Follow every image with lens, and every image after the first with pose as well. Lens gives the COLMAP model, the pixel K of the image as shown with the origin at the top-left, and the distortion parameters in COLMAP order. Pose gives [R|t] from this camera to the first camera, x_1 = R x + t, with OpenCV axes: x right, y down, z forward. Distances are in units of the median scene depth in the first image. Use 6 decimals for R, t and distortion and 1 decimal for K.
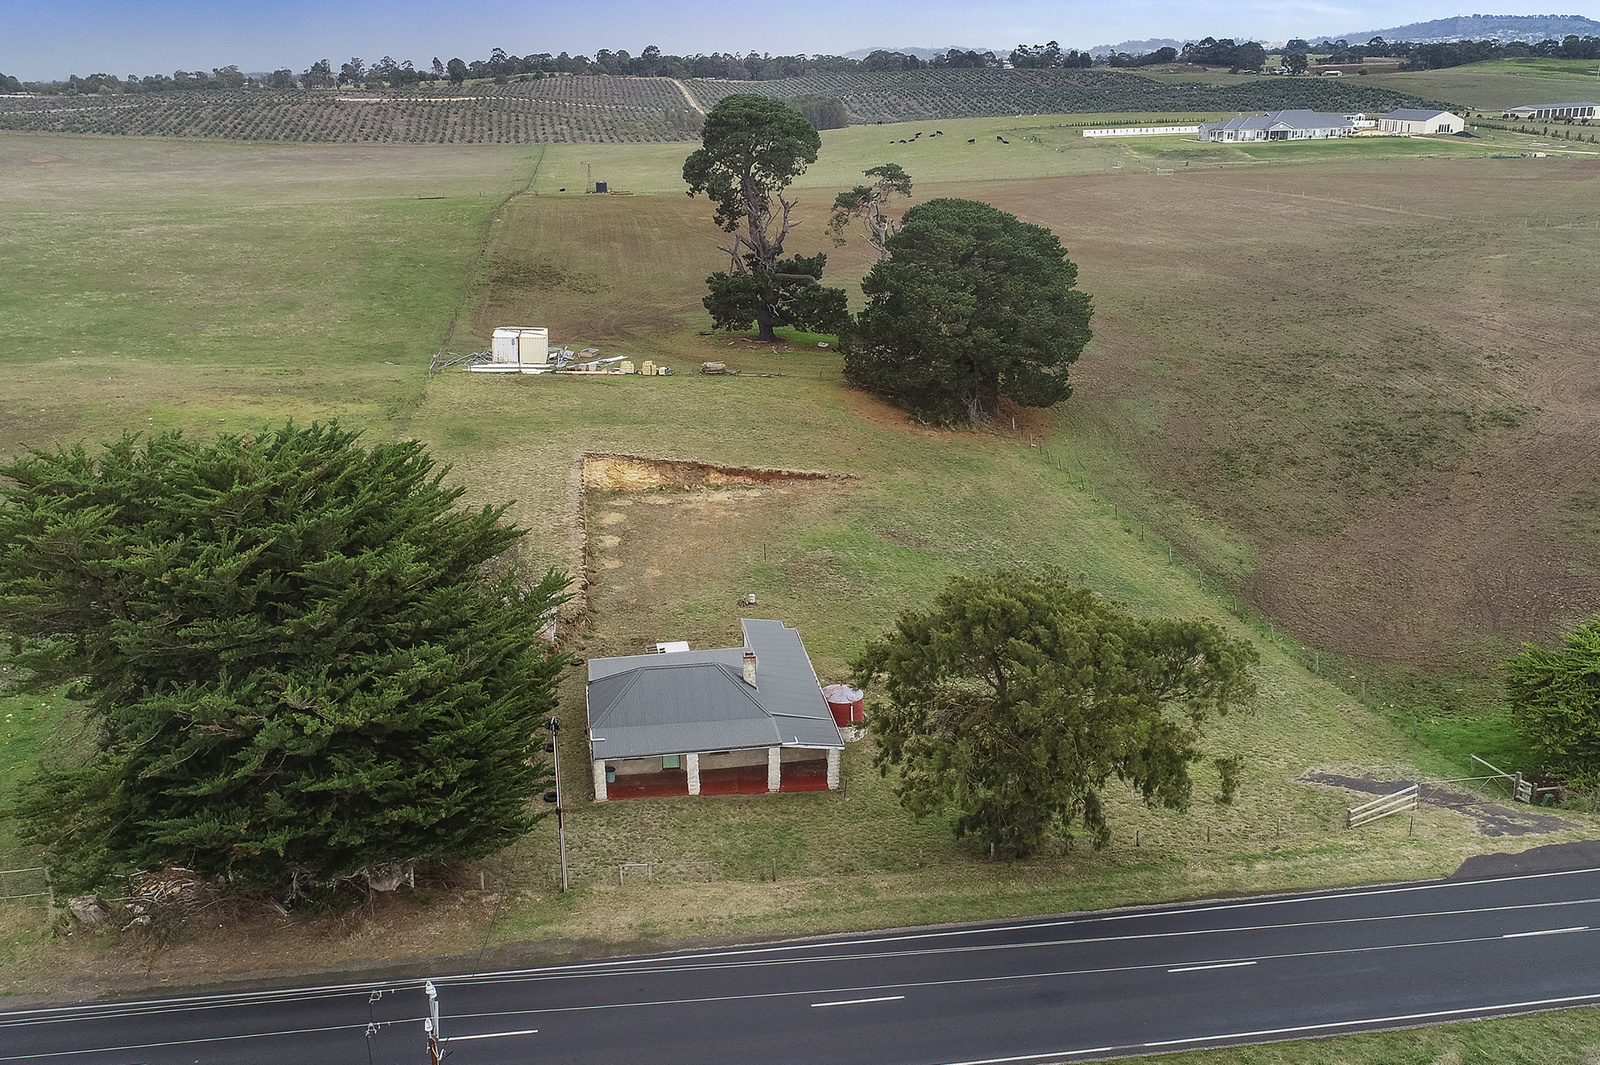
lens RADIAL K [[1416.3, 0, 751.1], [0, 1416.3, 525.3], [0, 0, 1]] dist [0.000562, -0.008202]
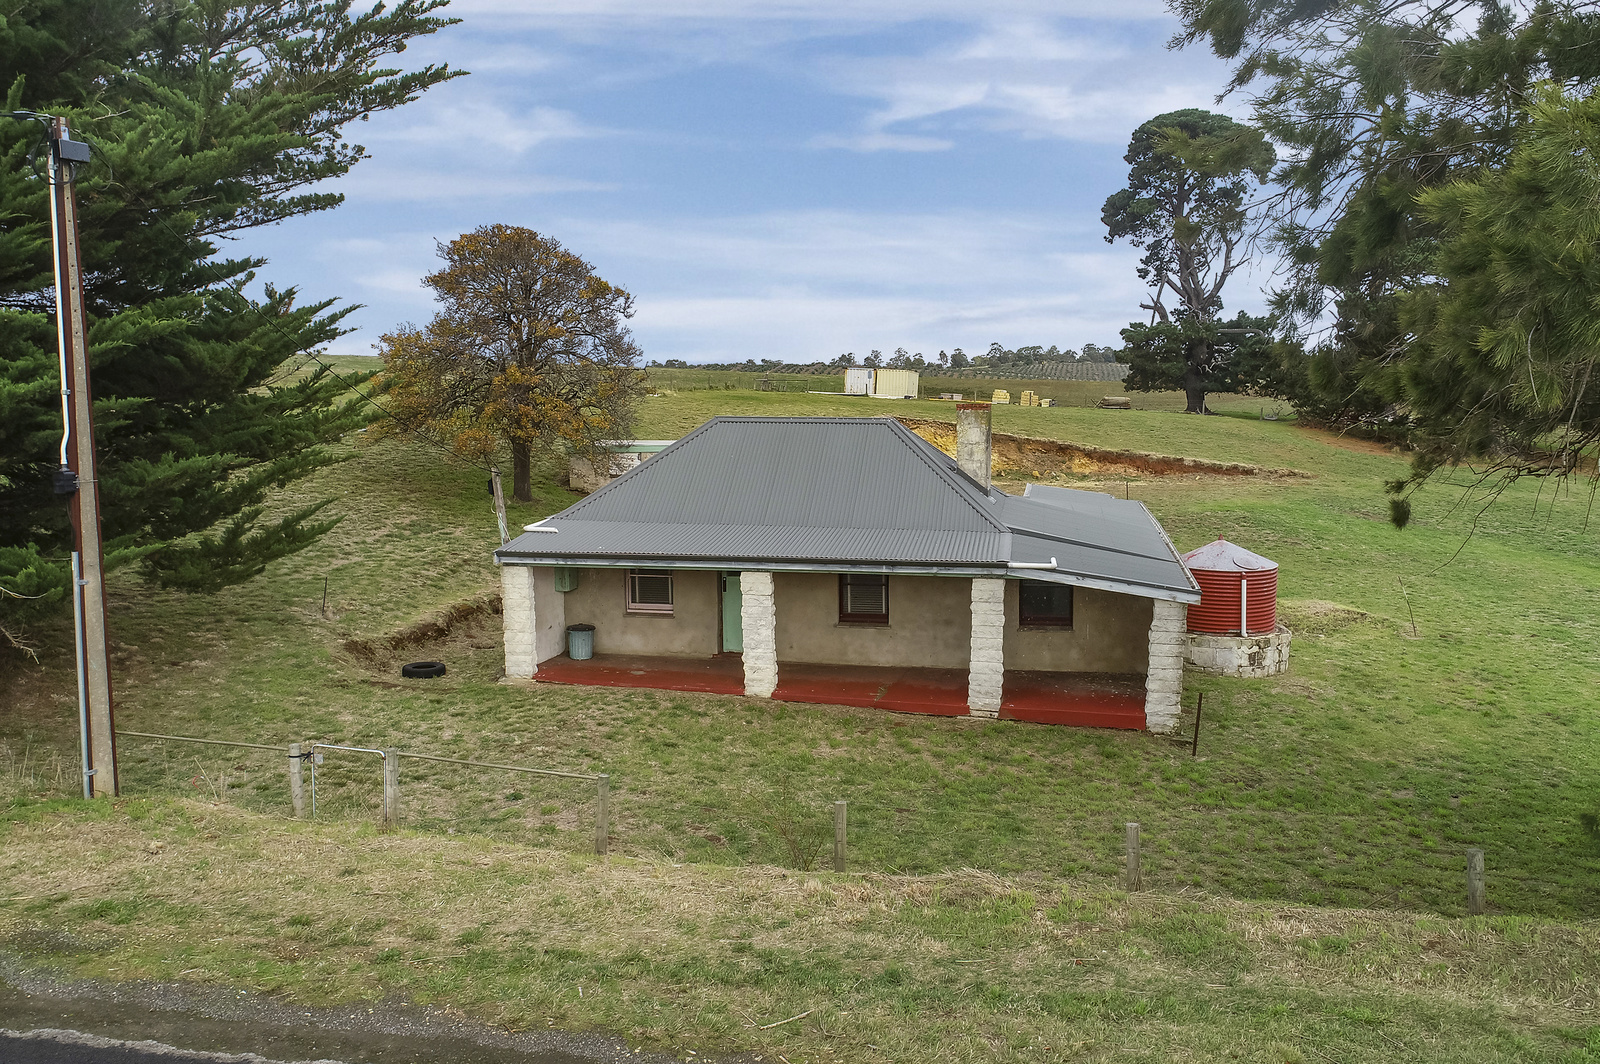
lens RADIAL K [[1258.0, 0, 803.7], [0, 1258.0, 535.5], [0, 0, 1]] dist [-0.000316, -0.006315]
pose [[0.947451, 0.048265, -0.316238, 0.041103], [-0.107899, 0.978839, -0.173871, 0.119018], [0.301154, 0.198856, 0.932611, 0.403756]]
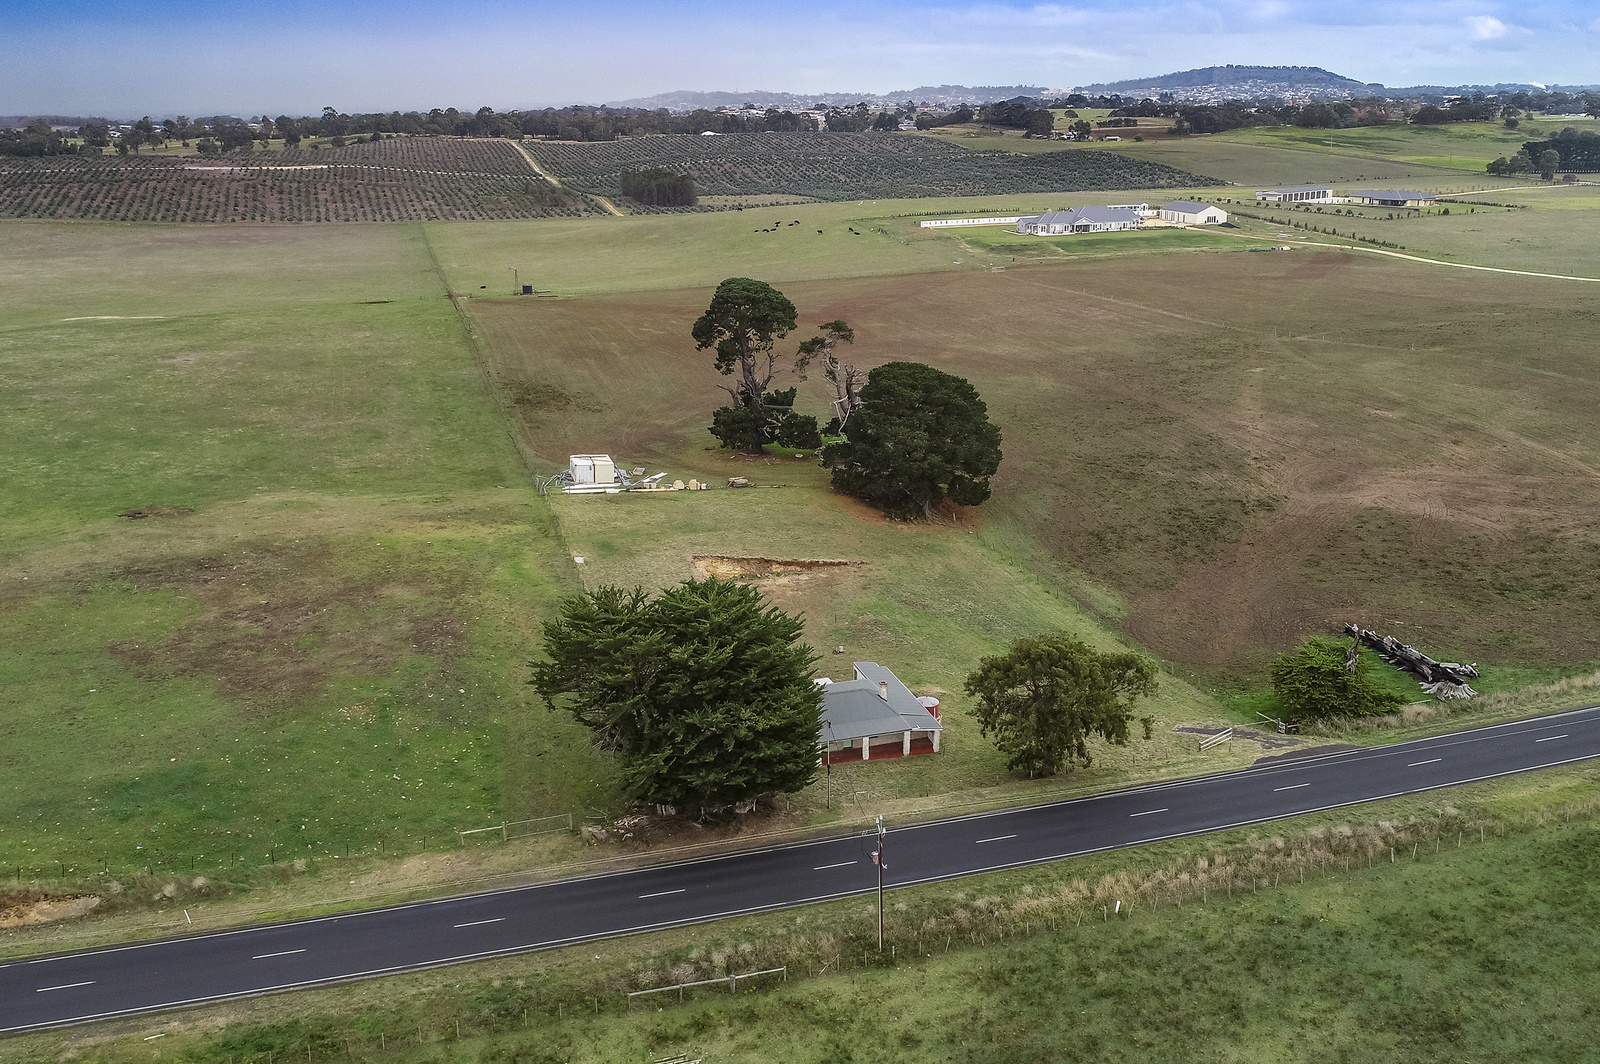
lens RADIAL K [[1398.3, 0, 793.8], [0, 1398.3, 541.2], [0, 0, 1]] dist [0.000748, -0.011185]
pose [[0.986697, -0.043737, 0.156575, -0.237690], [0.045226, 0.998959, -0.005957, -0.052186], [-0.156151, 0.012959, 0.987648, -0.465950]]
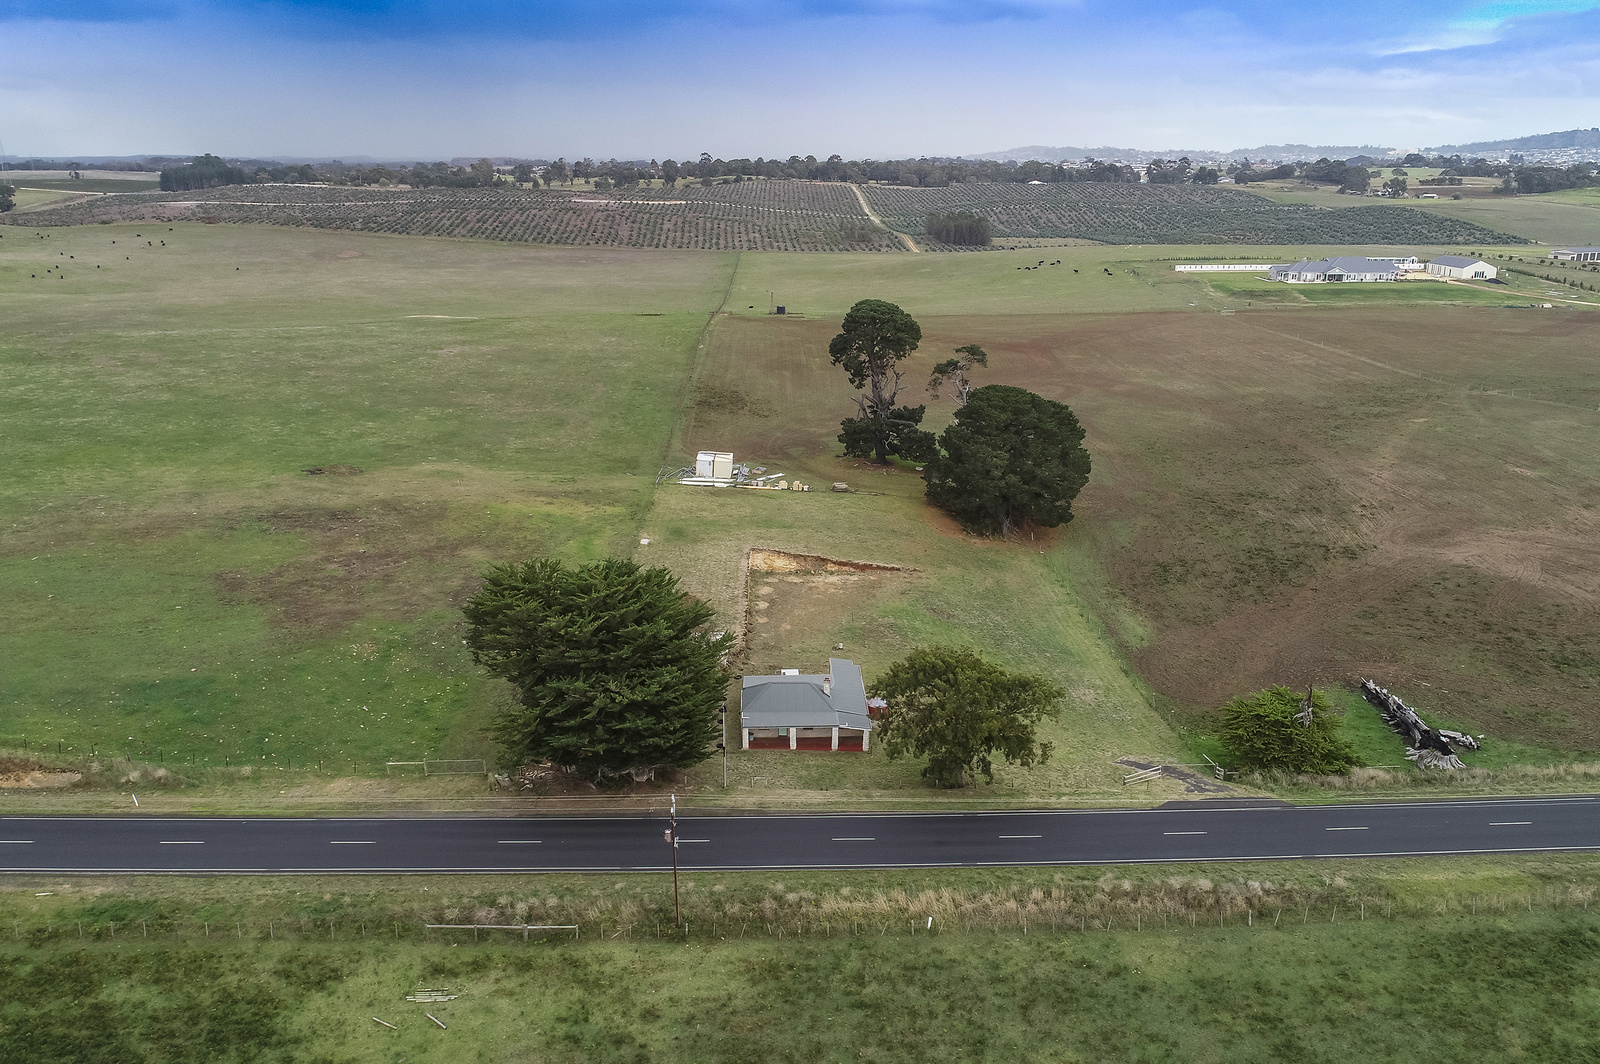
lens RADIAL K [[1258.0, 0, 797.7], [0, 1258.0, 538.6], [0, 0, 1]] dist [-0.000316, -0.006315]
pose [[0.995021, 0.048900, -0.086848, 0.059336], [-0.050304, 0.998635, -0.014055, -0.043502], [0.086042, 0.018354, 0.996122, -0.422516]]
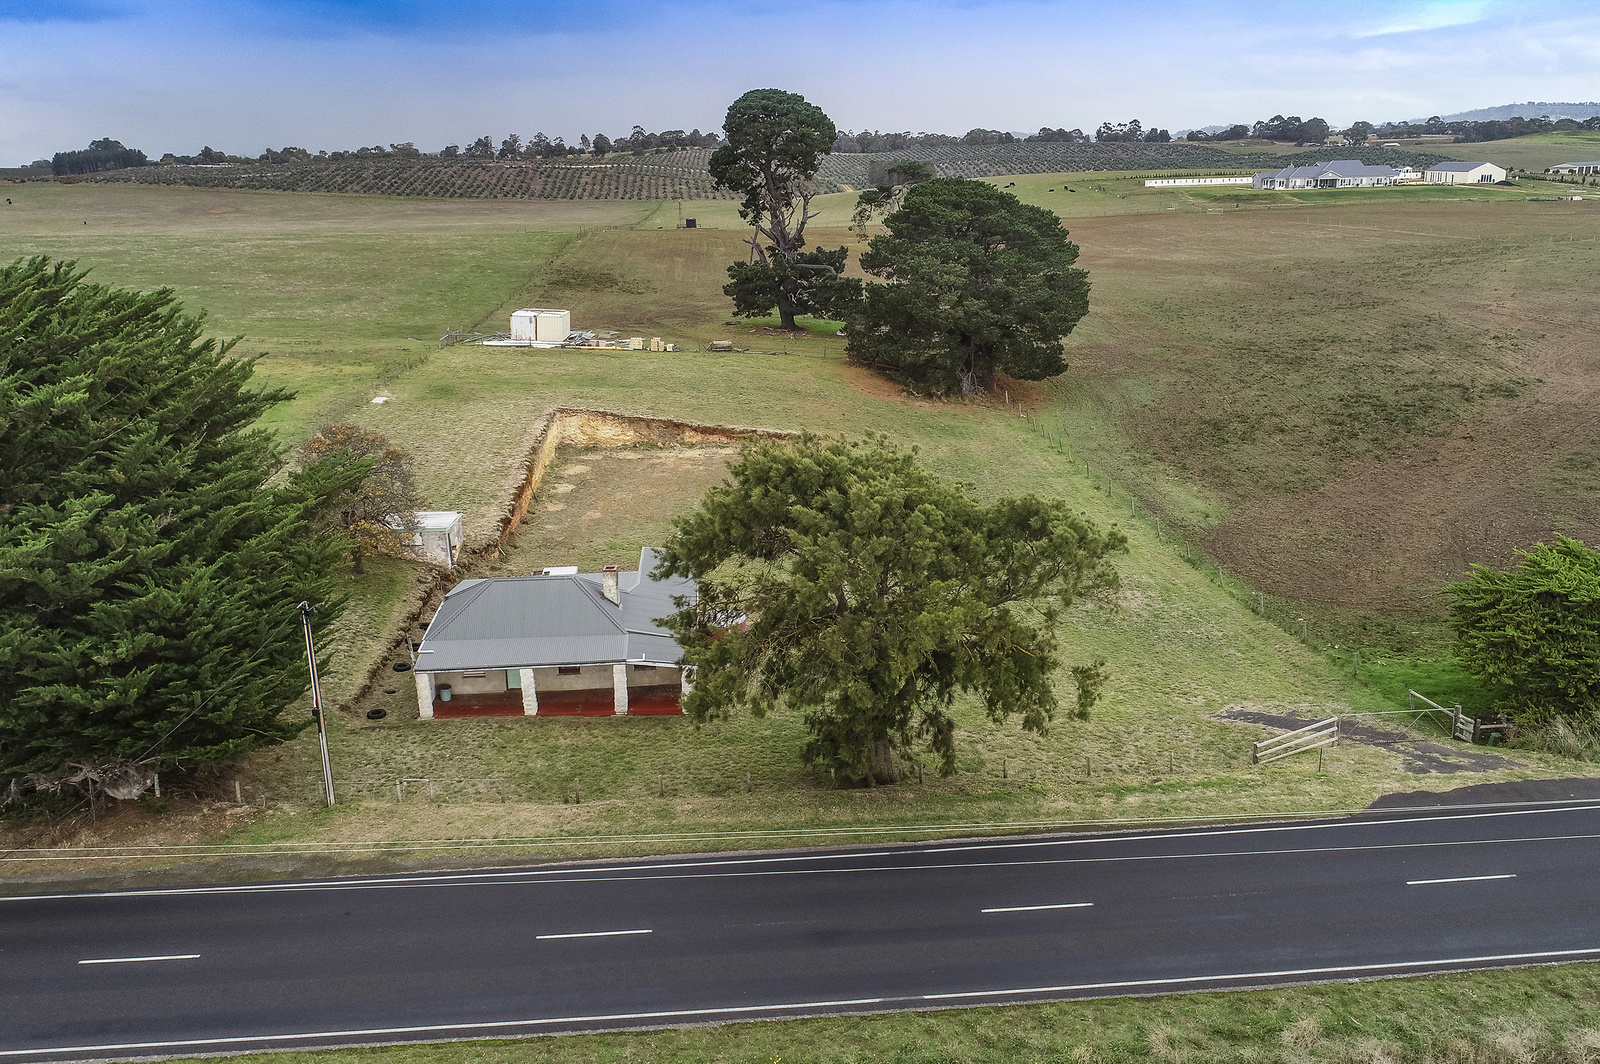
lens RADIAL K [[1258.0, 0, 802.6], [0, 1258.0, 535.7], [0, 0, 1]] dist [-0.000316, -0.006315]
pose [[0.998590, 0.016024, -0.050607, 0.100069], [-0.016862, 0.999727, -0.016181, 0.049813], [0.050333, 0.017011, 0.998588, 0.118484]]
